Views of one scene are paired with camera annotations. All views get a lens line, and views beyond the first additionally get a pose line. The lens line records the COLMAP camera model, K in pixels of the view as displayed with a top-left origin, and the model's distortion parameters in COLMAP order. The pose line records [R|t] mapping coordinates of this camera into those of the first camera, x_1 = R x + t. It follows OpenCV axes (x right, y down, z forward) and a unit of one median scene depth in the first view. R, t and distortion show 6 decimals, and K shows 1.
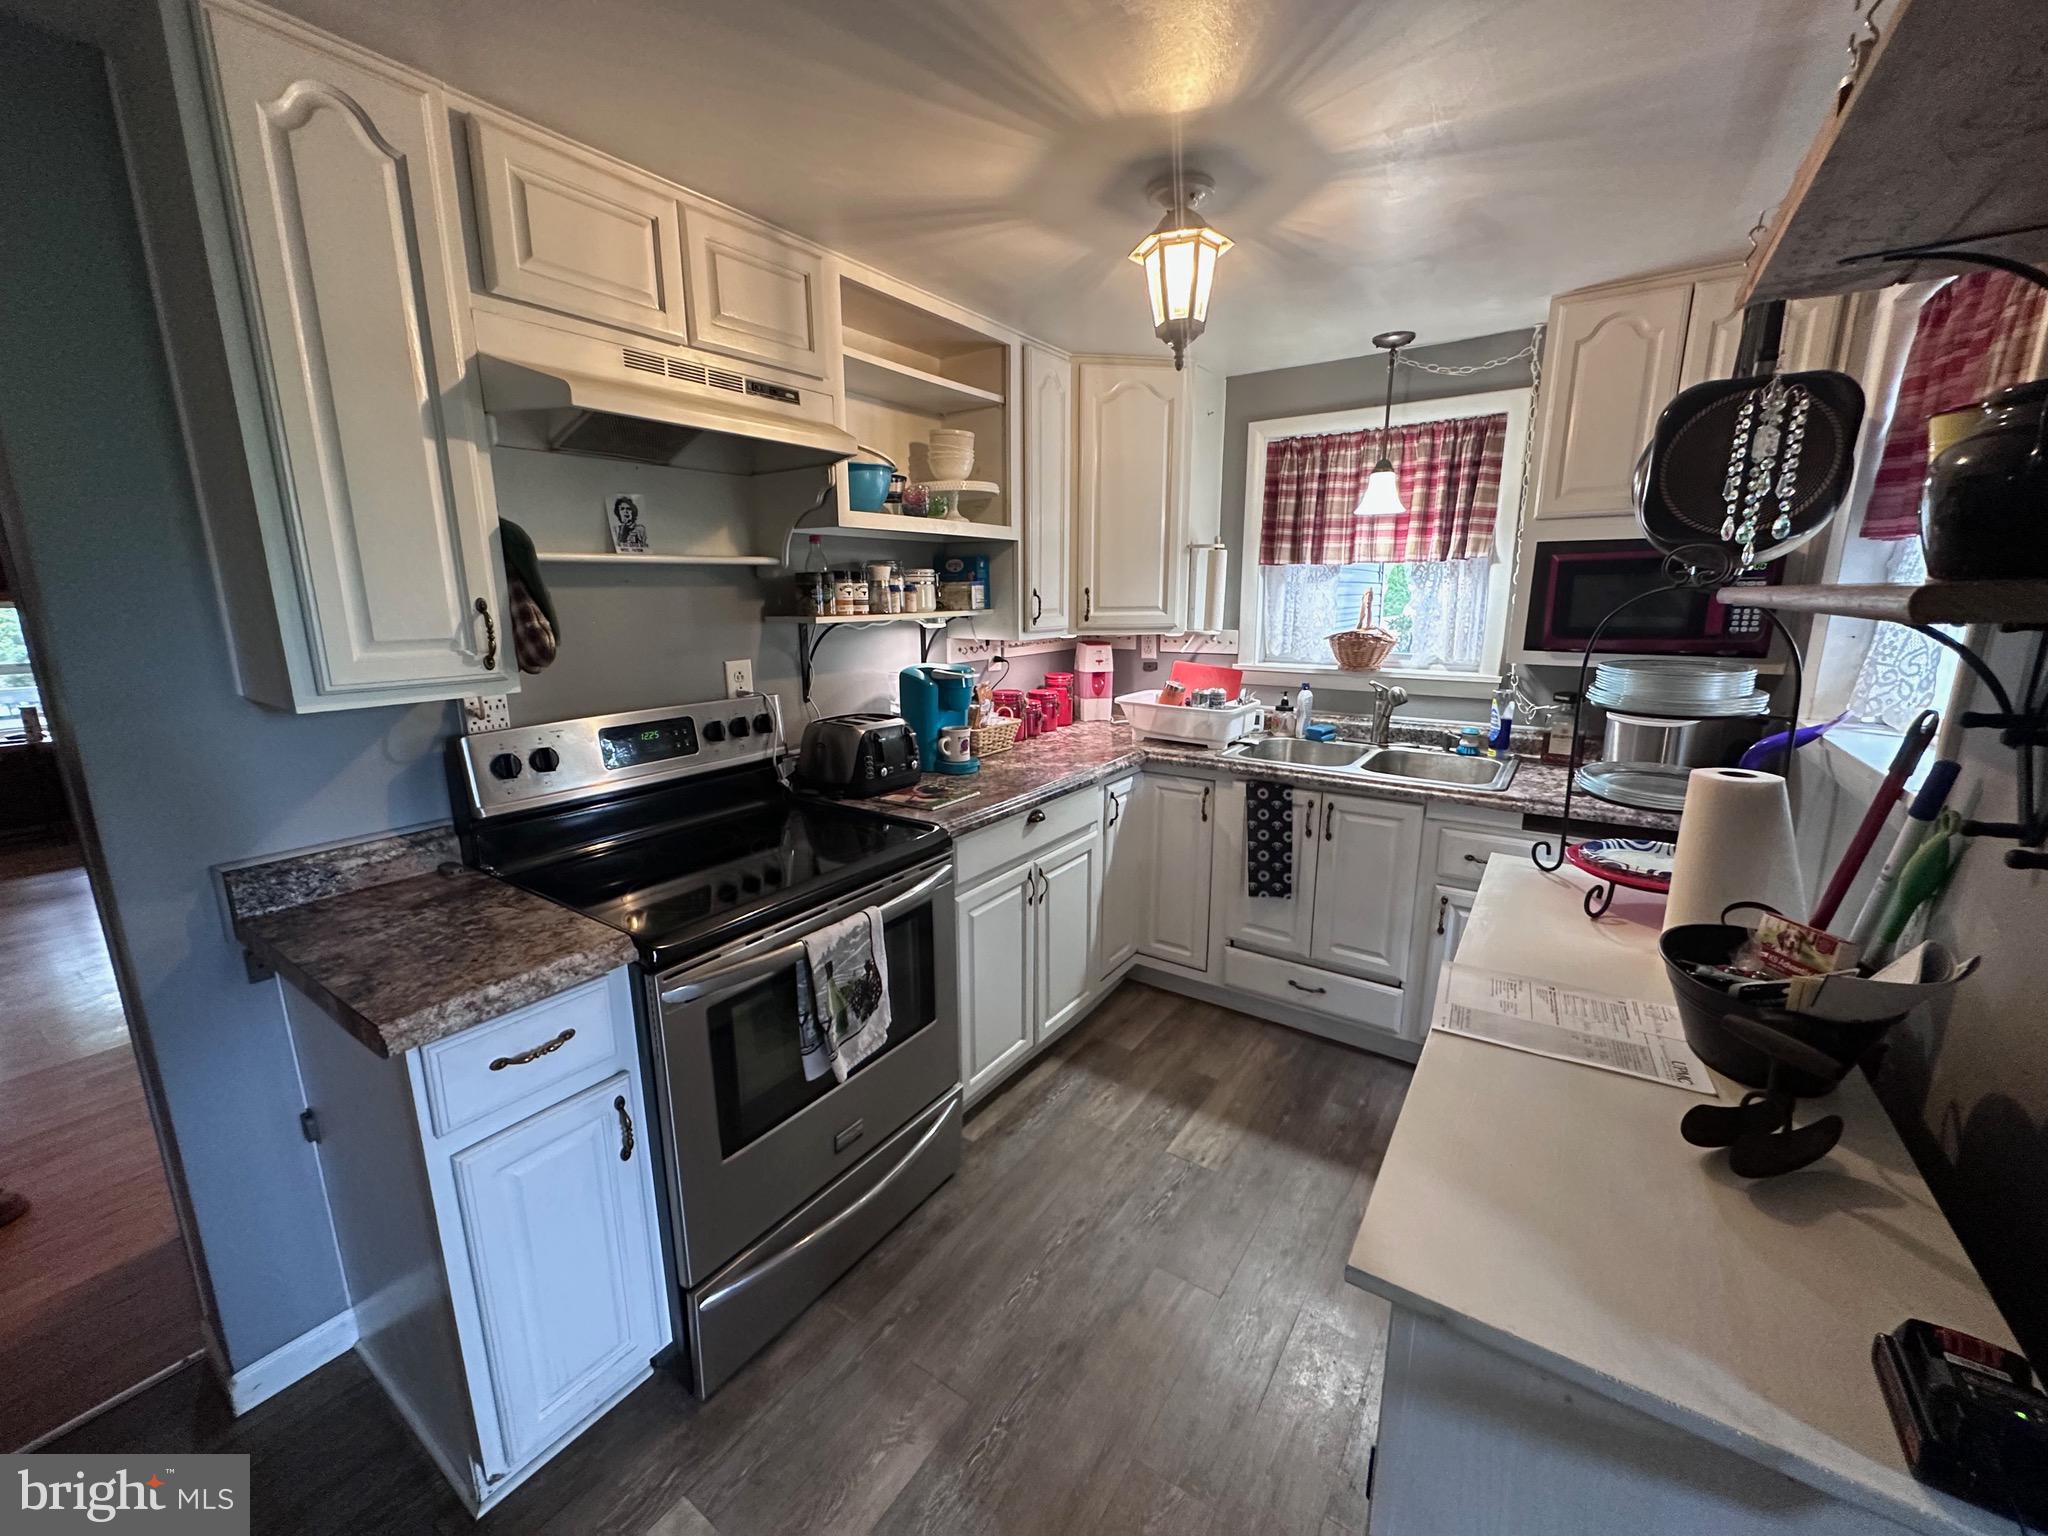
lens RADIAL K [[820.9, 0, 1022.7], [0, 820.9, 769.8], [0, 0, 1]] dist [0.000293, 0.000283]
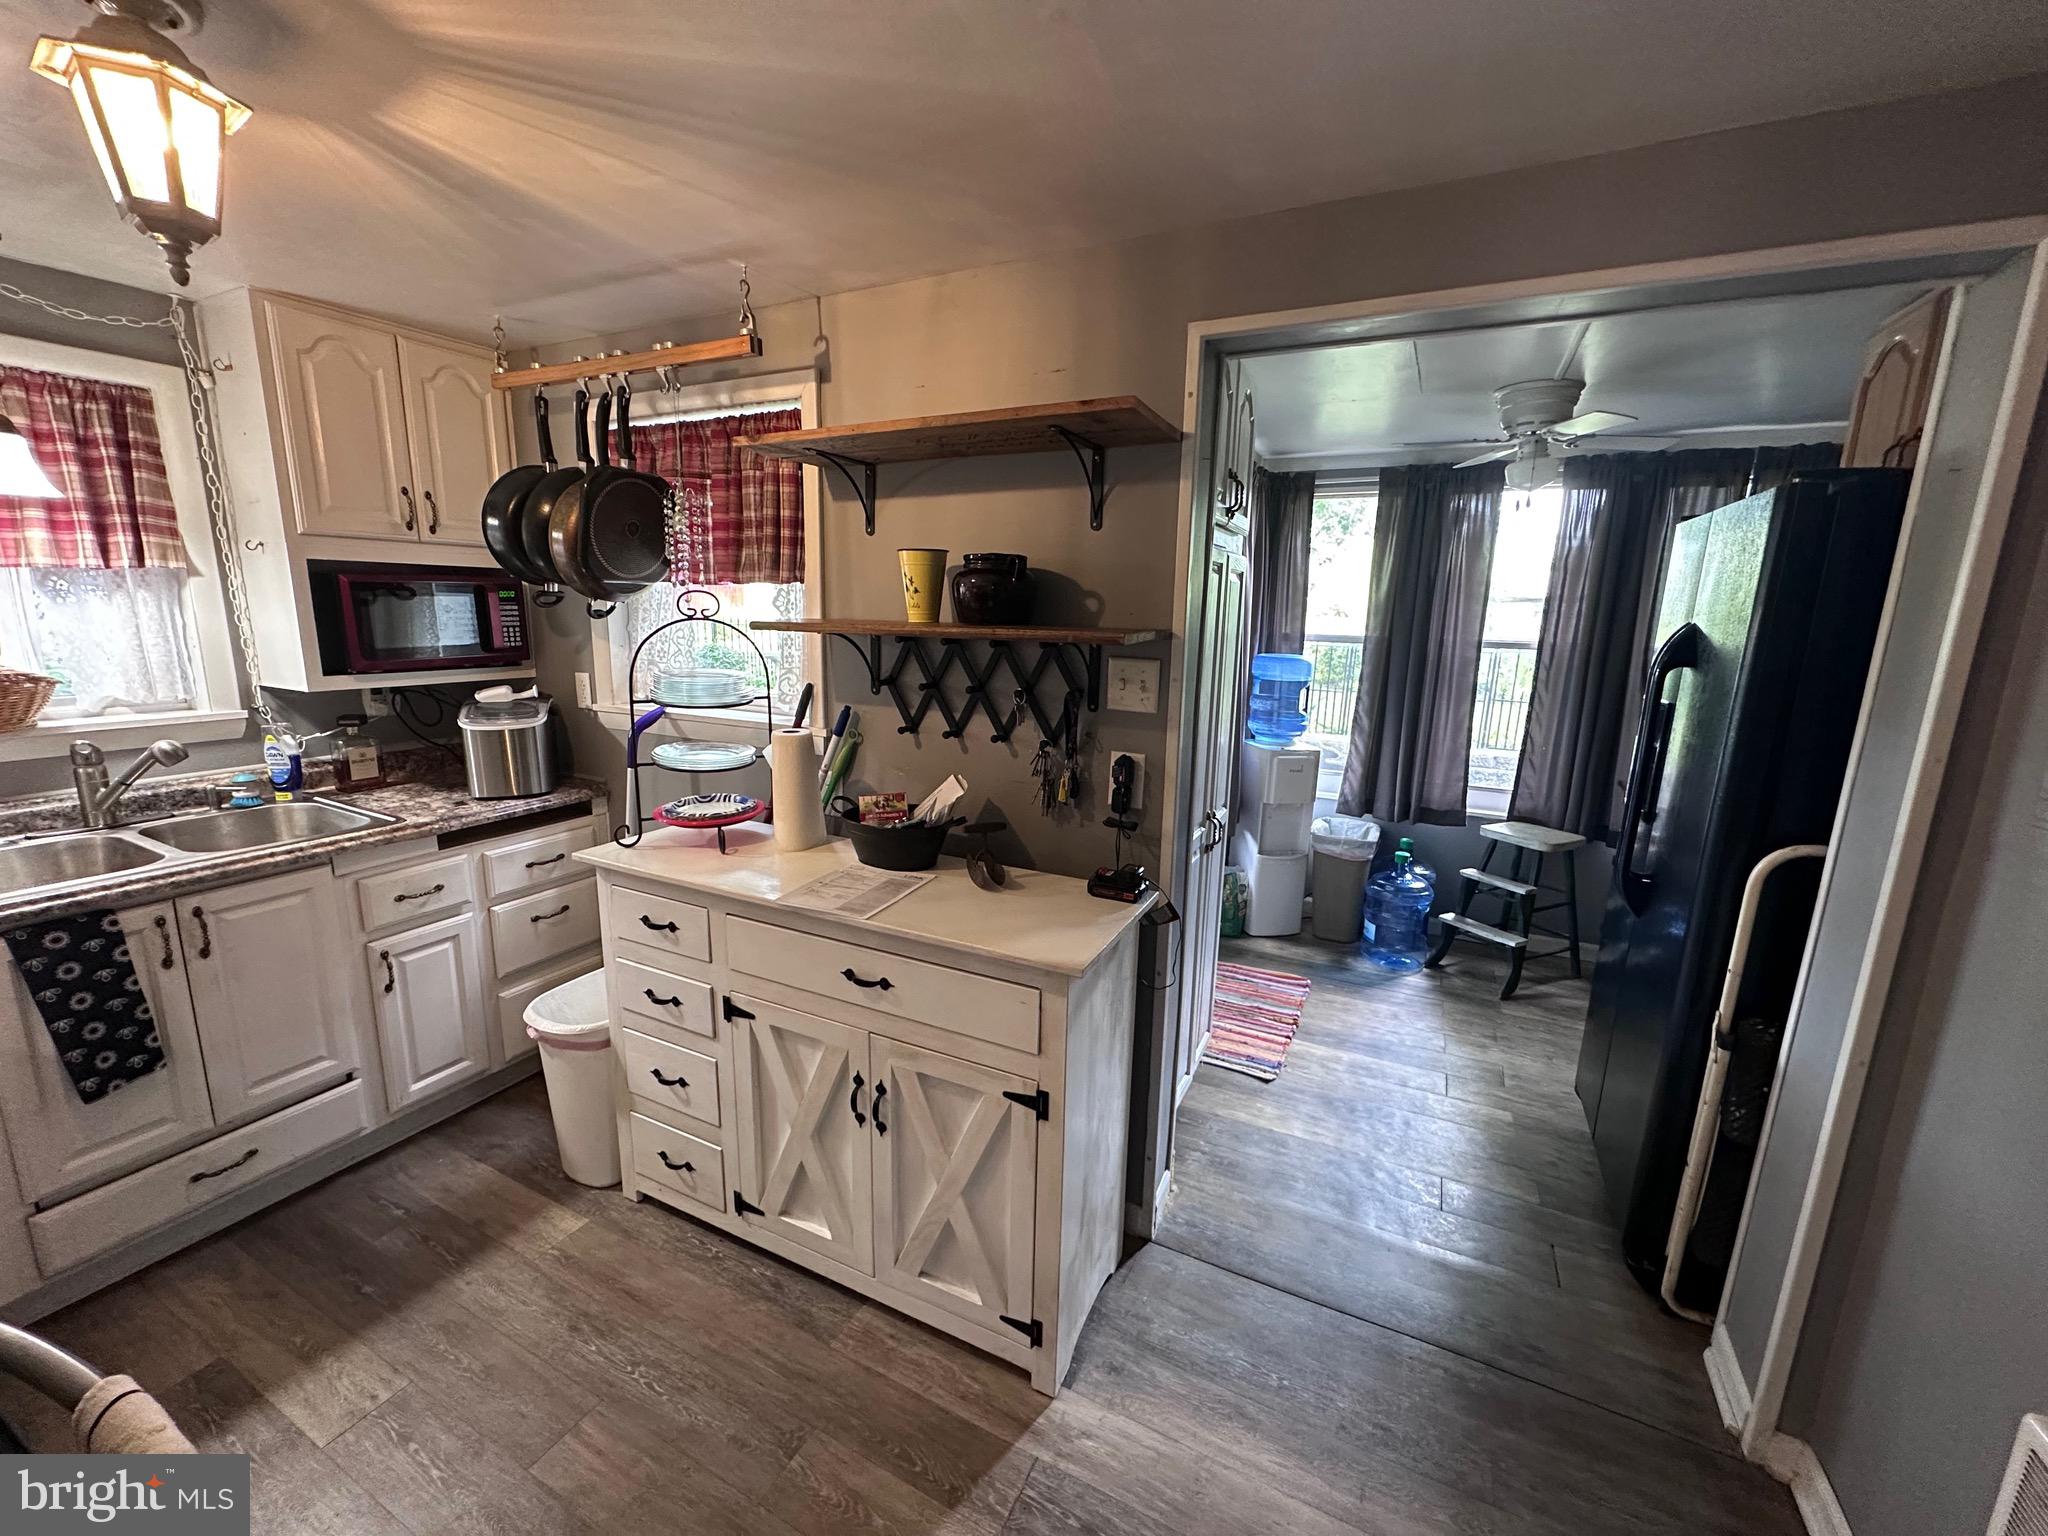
lens RADIAL K [[820.9, 0, 1026.9], [0, 820.9, 769.3], [0, 0, 1]] dist [0.000293, 0.000283]
pose [[-0.137065, -0.193853, 0.971409, -0.387719], [0.193036, 0.956635, 0.218142, -0.089217], [-0.971571, 0.217416, -0.093700, 0.325499]]
